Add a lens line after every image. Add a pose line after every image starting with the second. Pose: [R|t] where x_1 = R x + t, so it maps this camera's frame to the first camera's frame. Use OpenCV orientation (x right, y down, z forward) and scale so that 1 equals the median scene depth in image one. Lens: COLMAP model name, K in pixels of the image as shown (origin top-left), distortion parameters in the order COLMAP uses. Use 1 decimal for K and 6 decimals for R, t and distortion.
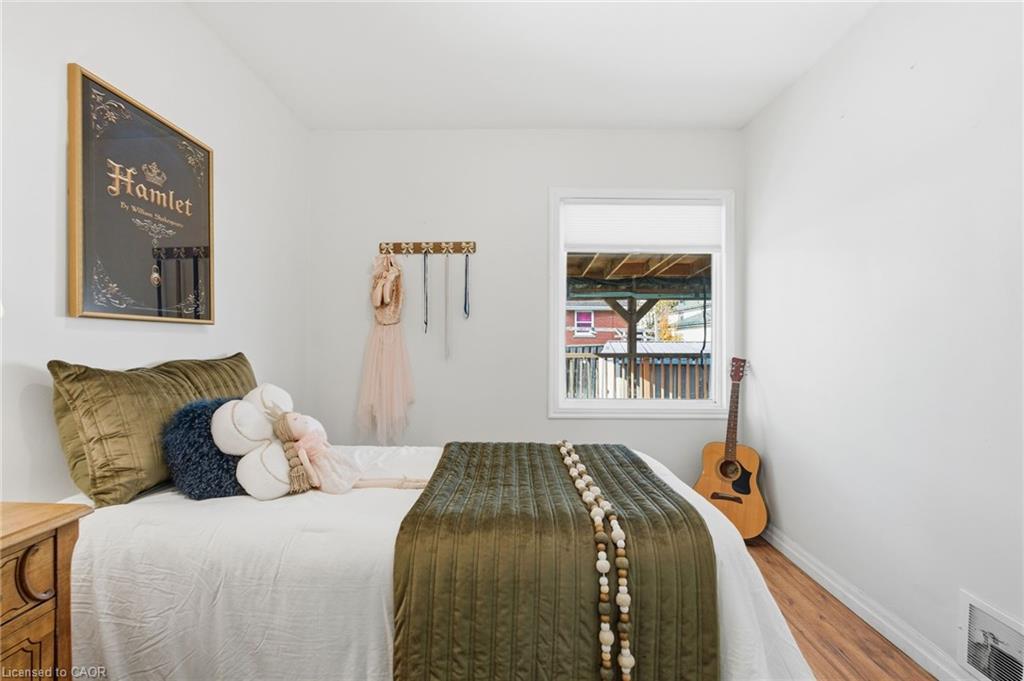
lens RADIAL K [[451.3, 0, 511.2], [0, 451.3, 342.2], [0, 0, 1]] dist [-0.014388, 0.004365]
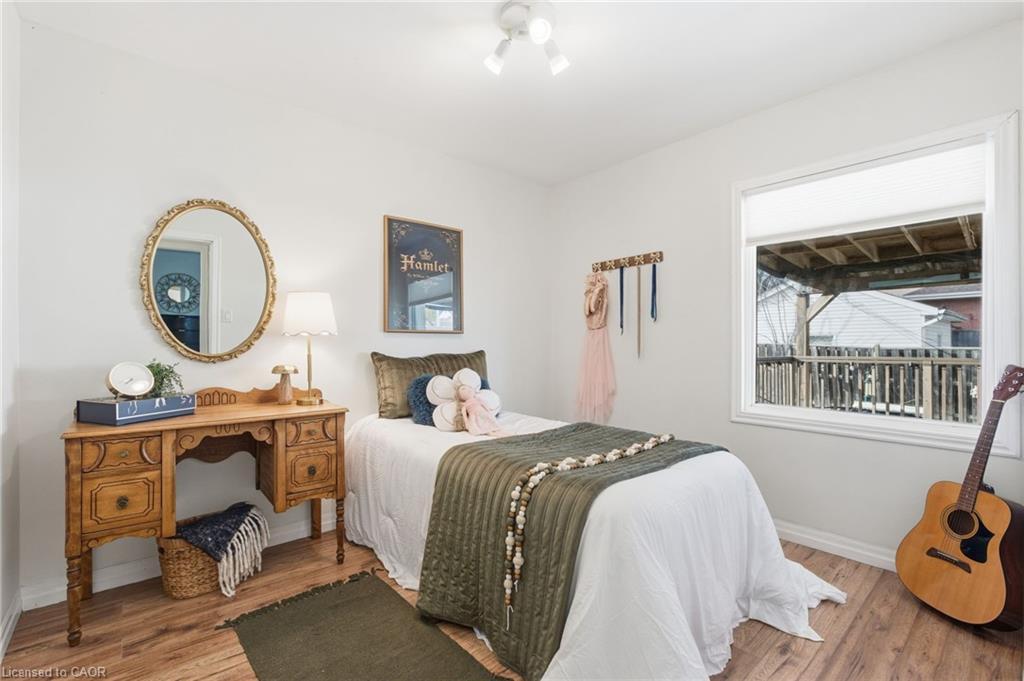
lens RADIAL K [[451.3, 0, 510.3], [0, 451.3, 344.6], [0, 0, 1]] dist [-0.014388, 0.004365]
pose [[0.660052, -0.001285, -0.751218, 0.783922], [0.002307, 0.999997, 0.000316, 0.003326], [0.751216, -0.001942, 0.660054, 0.009237]]
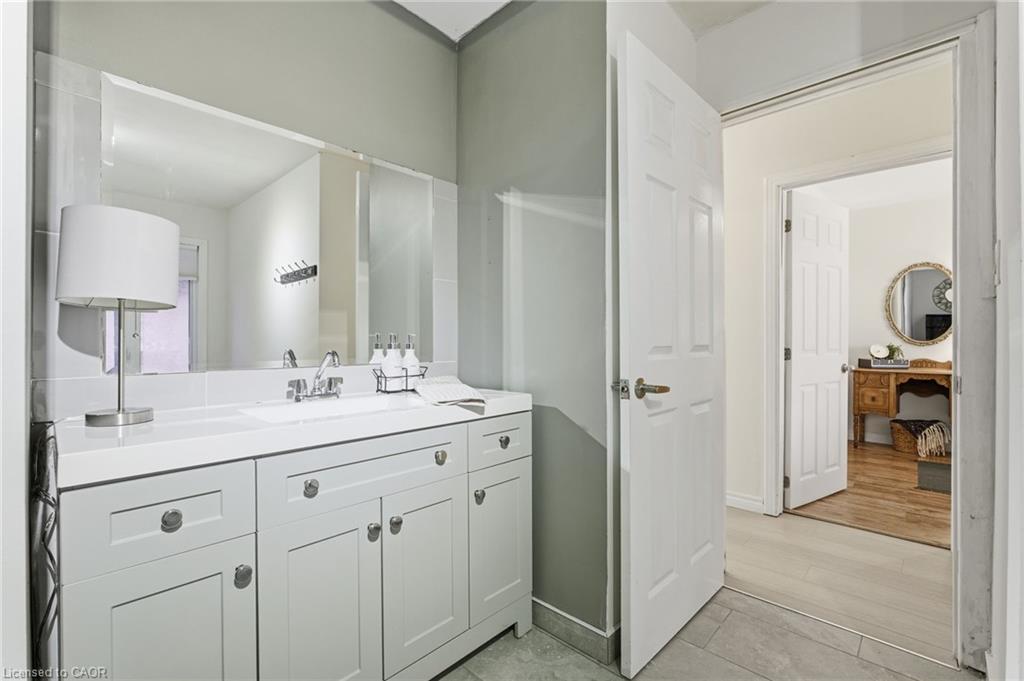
lens RADIAL K [[451.3, 0, 517.8], [0, 451.3, 343.7], [0, 0, 1]] dist [-0.014388, 0.004365]
pose [[-0.671539, 0.003639, -0.740960, 2.509404], [0.000042, 0.999988, 0.004873, 0.027717], [0.740969, 0.003241, -0.671531, 0.206407]]
